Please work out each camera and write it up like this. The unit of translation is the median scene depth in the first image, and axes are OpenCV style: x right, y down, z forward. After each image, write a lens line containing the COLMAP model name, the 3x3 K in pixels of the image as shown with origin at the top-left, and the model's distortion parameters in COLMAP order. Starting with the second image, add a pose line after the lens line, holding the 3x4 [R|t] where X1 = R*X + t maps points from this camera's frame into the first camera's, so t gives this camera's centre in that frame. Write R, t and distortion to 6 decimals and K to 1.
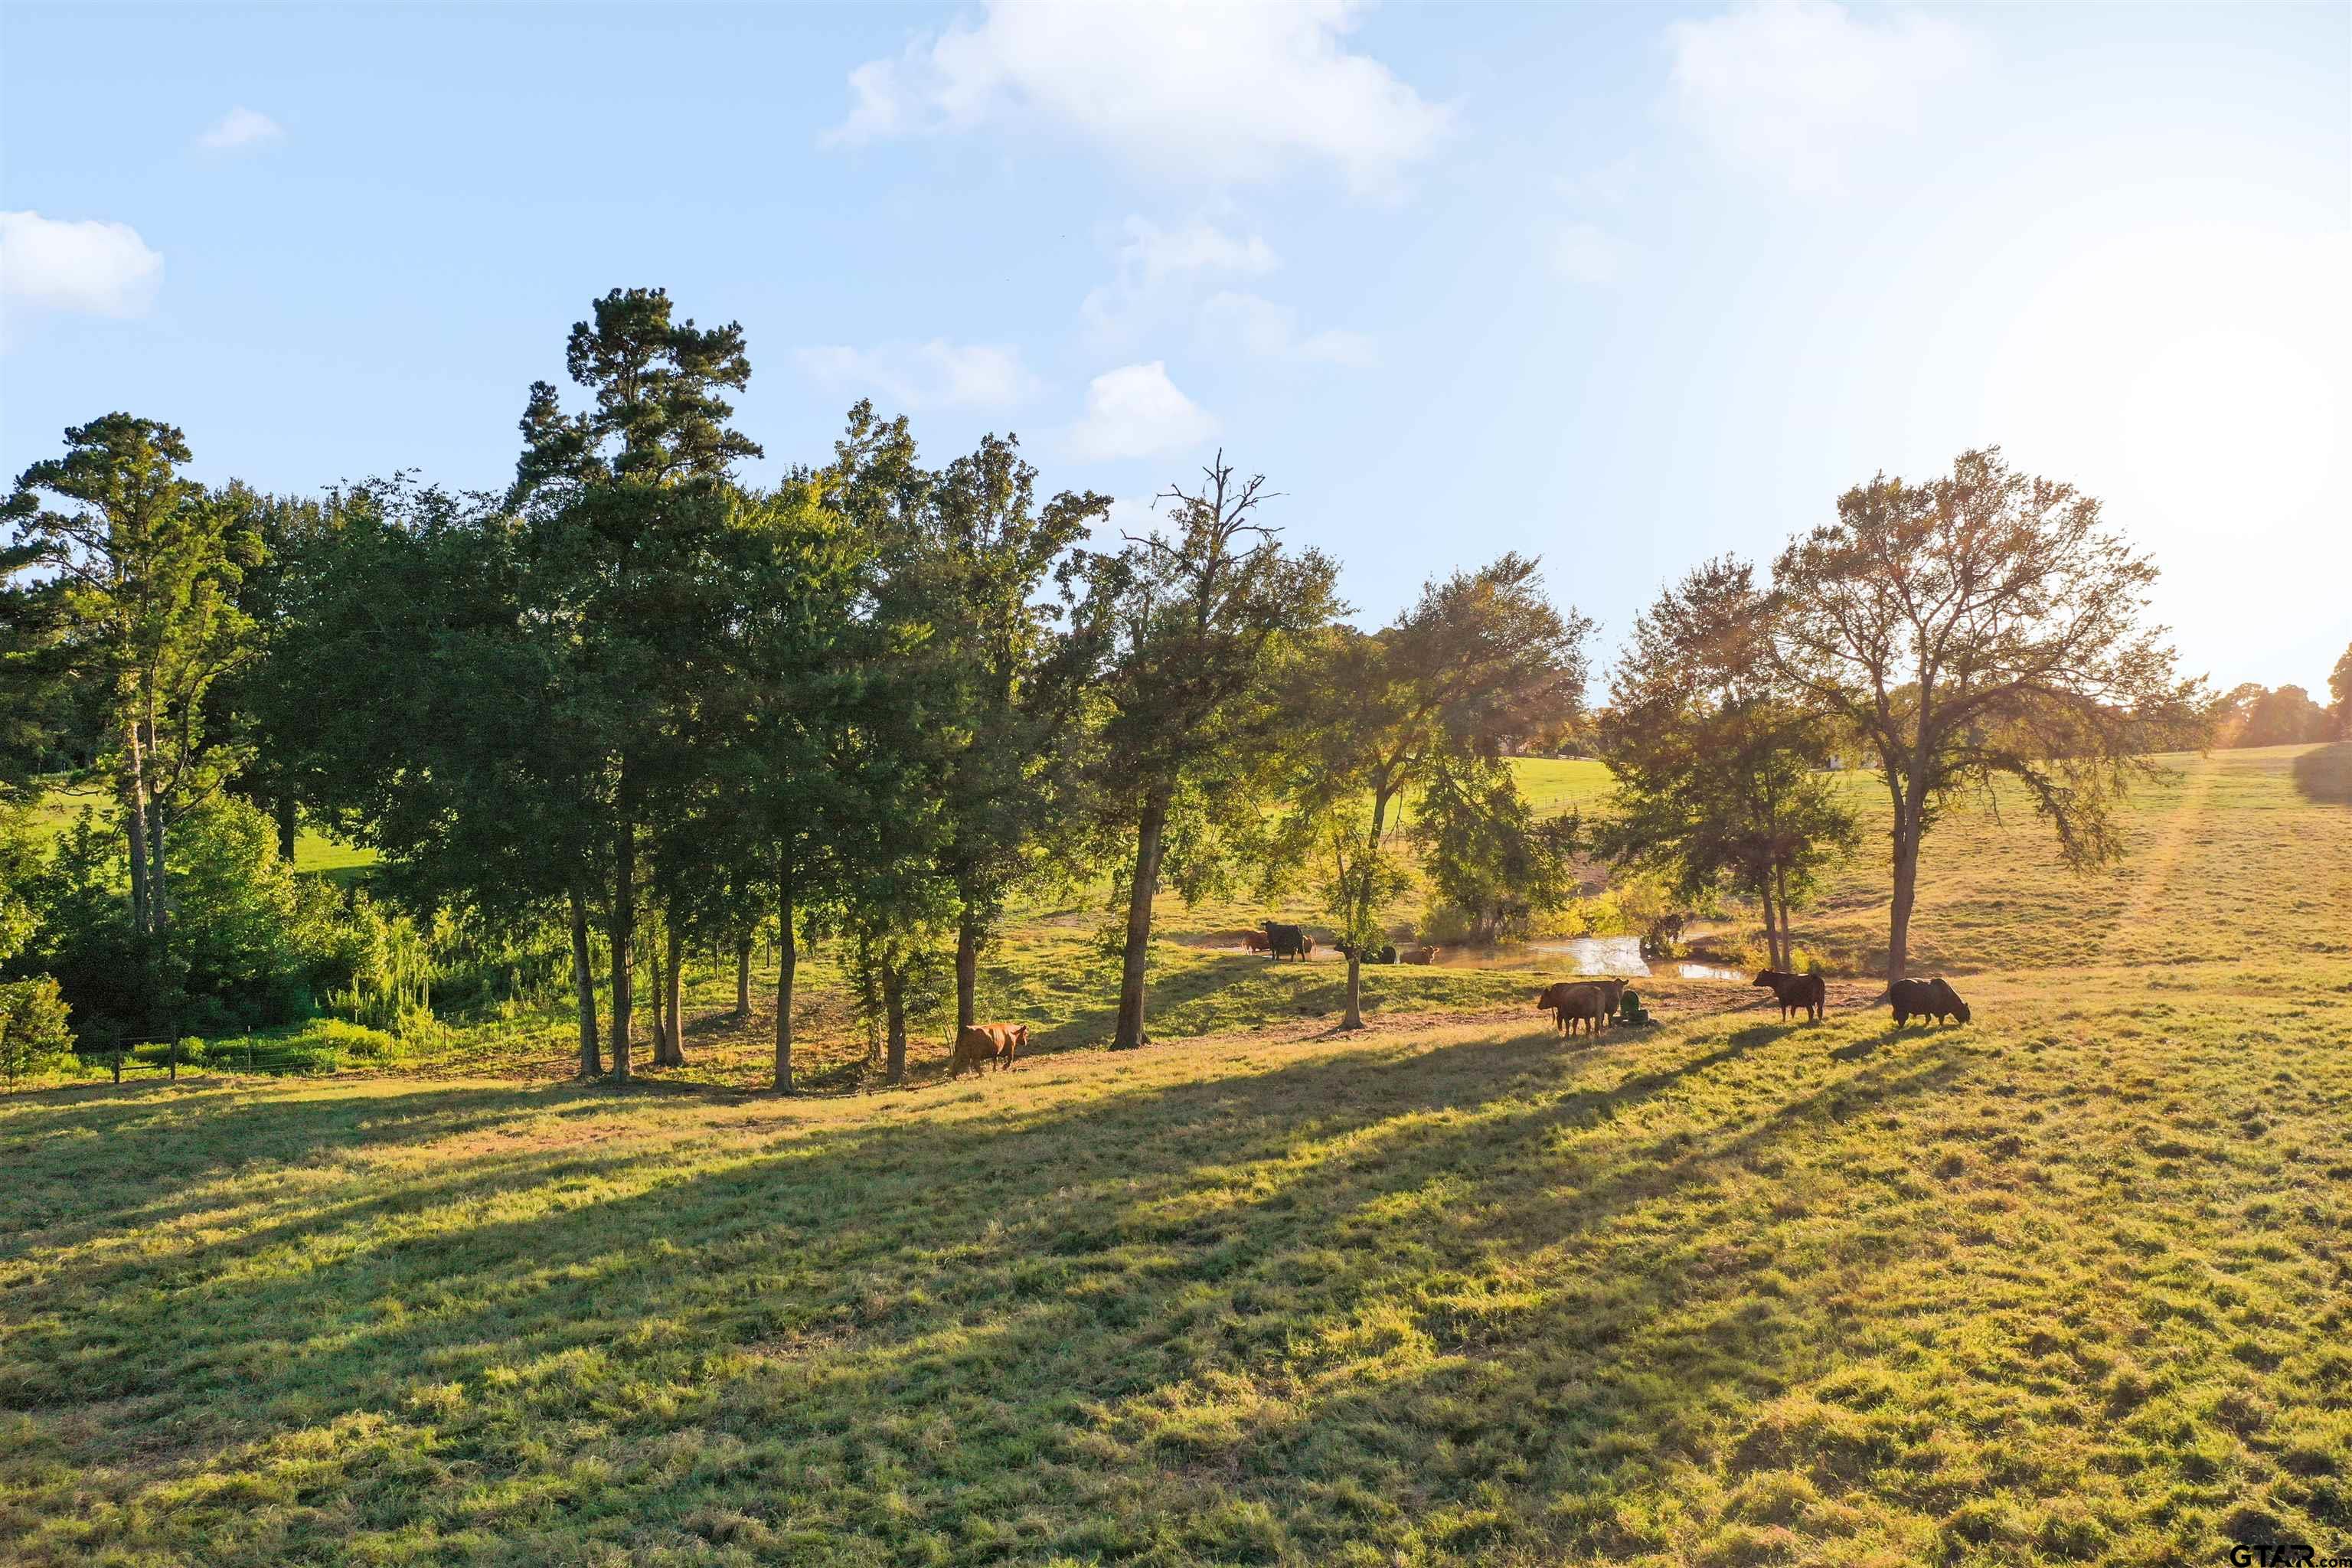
lens RADIAL K [[1836.7, 0, 1170.0], [0, 1836.7, 780.4], [0, 0, 1]] dist [-0.002113, -0.003082]
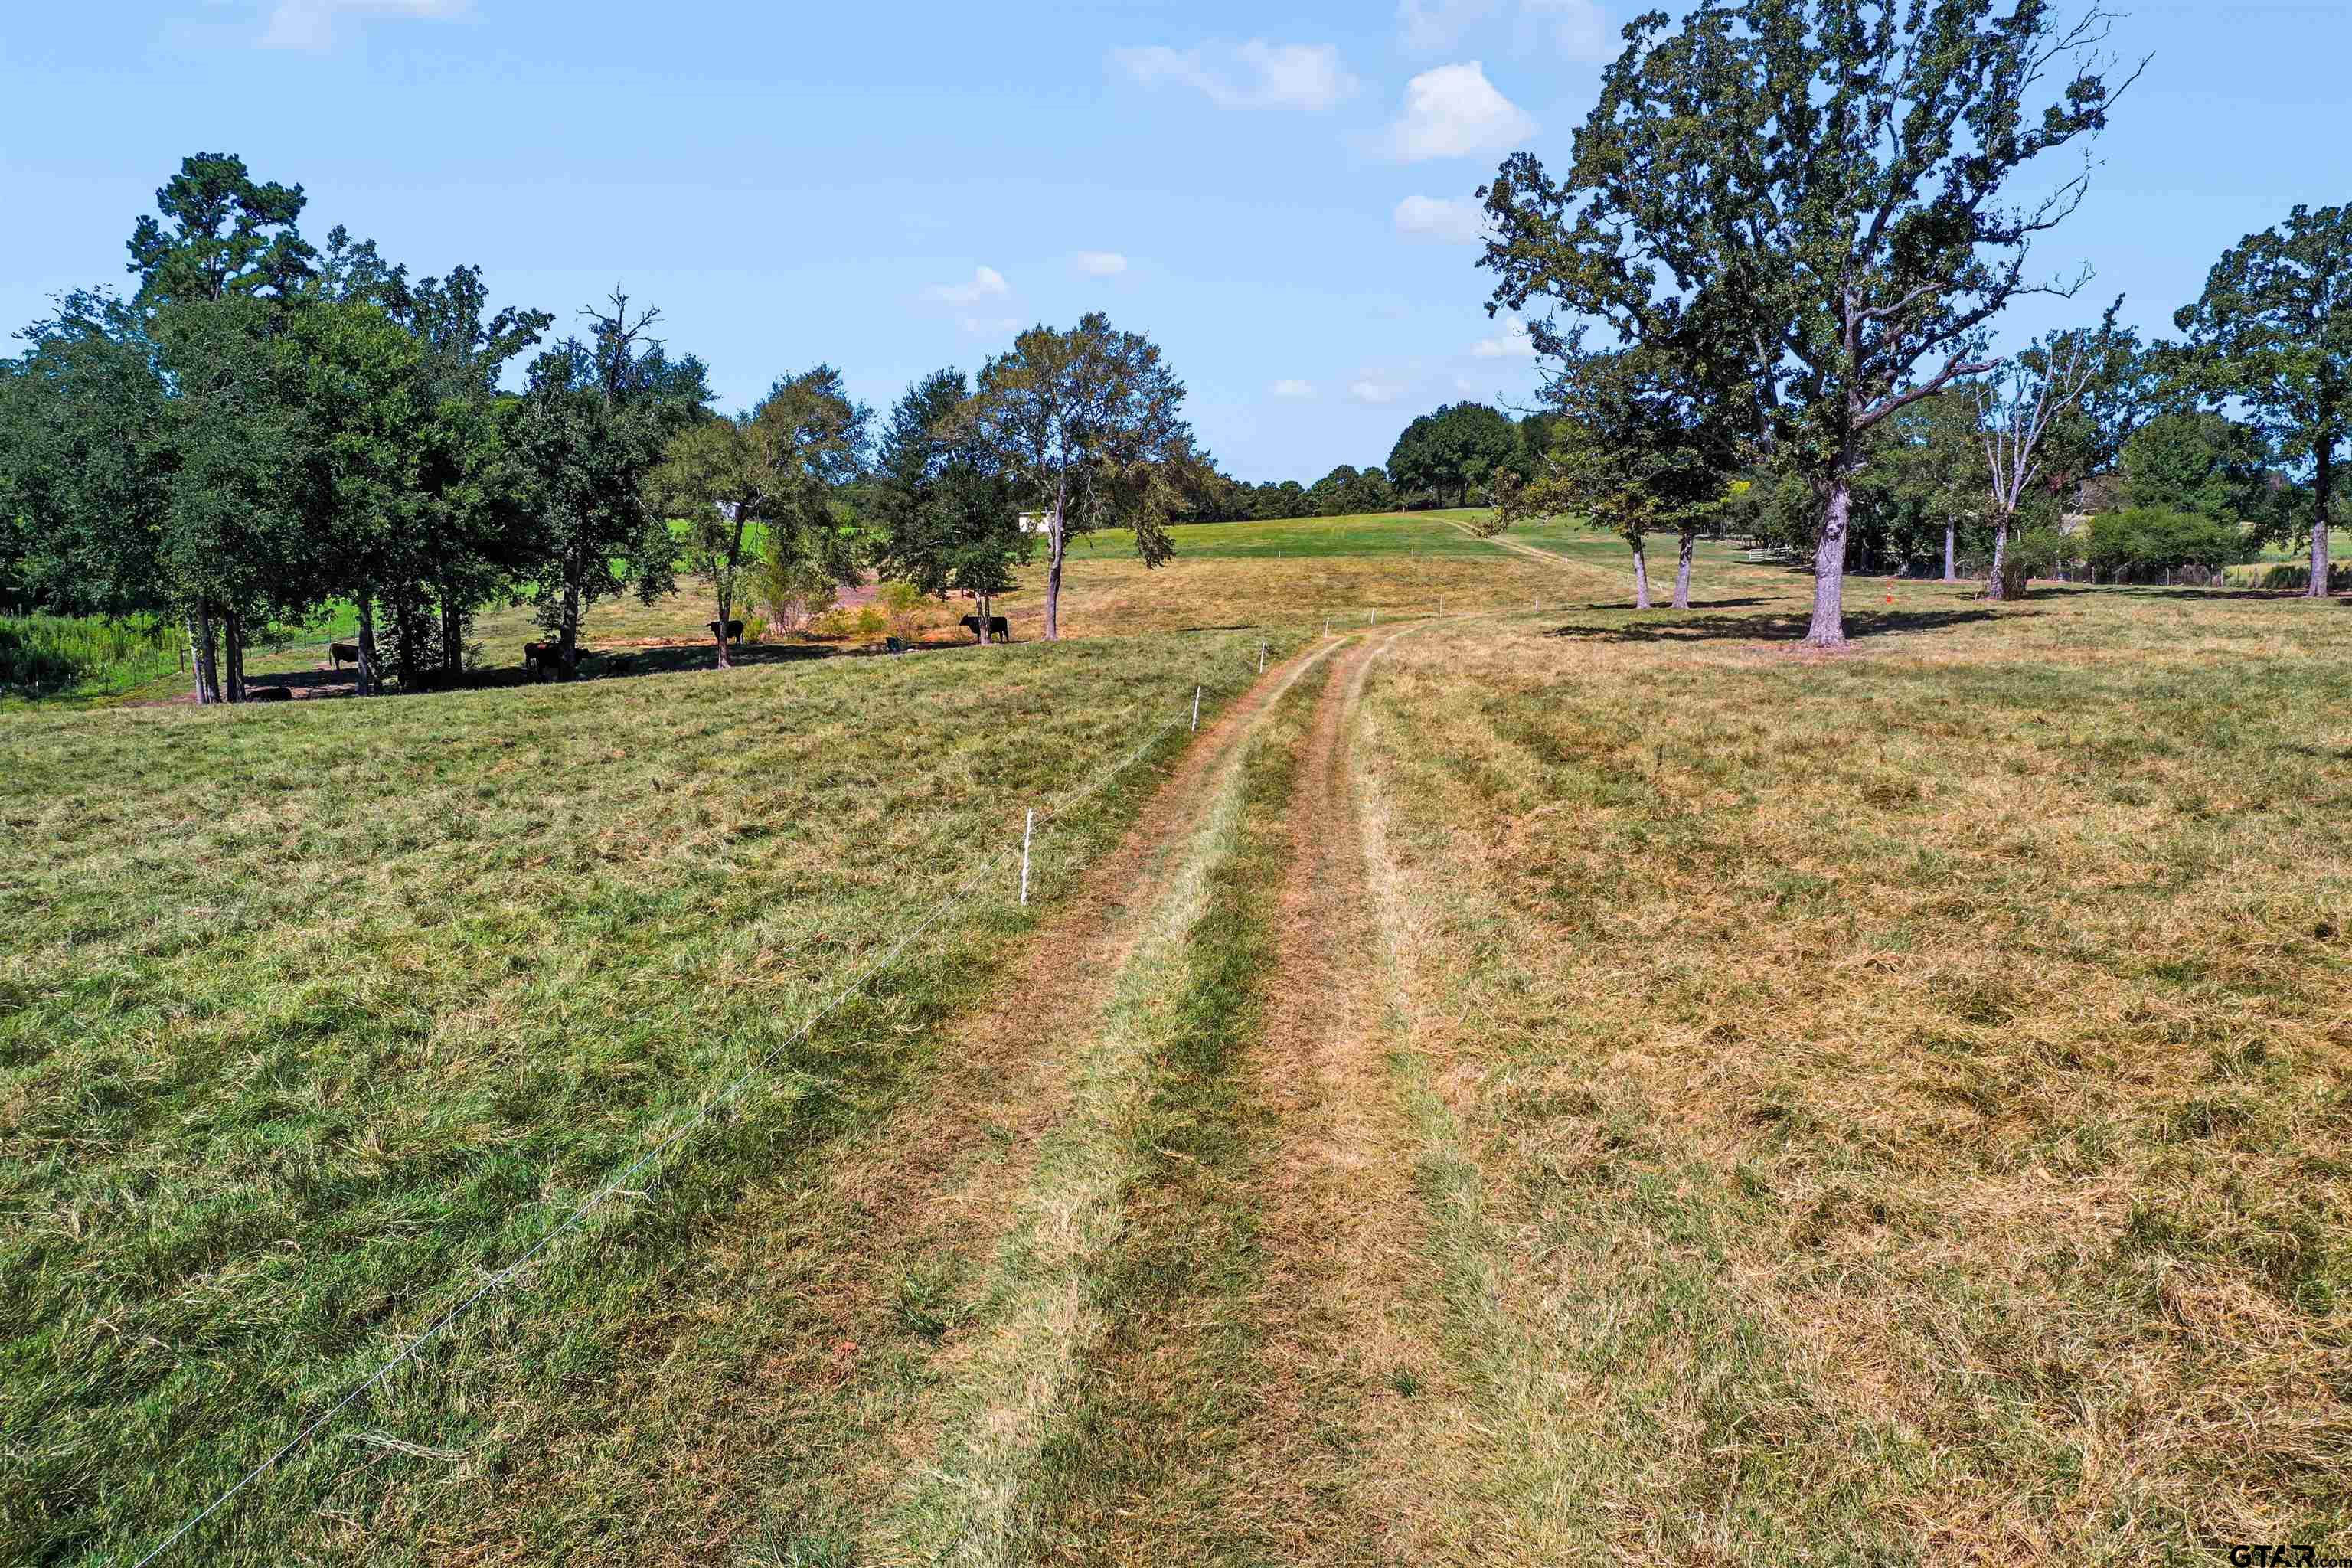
lens RADIAL K [[1836.7, 0, 1177.6], [0, 1836.7, 780.6], [0, 0, 1]] dist [-0.002113, -0.003082]
pose [[0.910267, -0.051733, 0.410776, -0.245033], [0.000842, 0.992392, 0.123117, 0.045724], [-0.414020, -0.111723, 0.903386, -0.722104]]
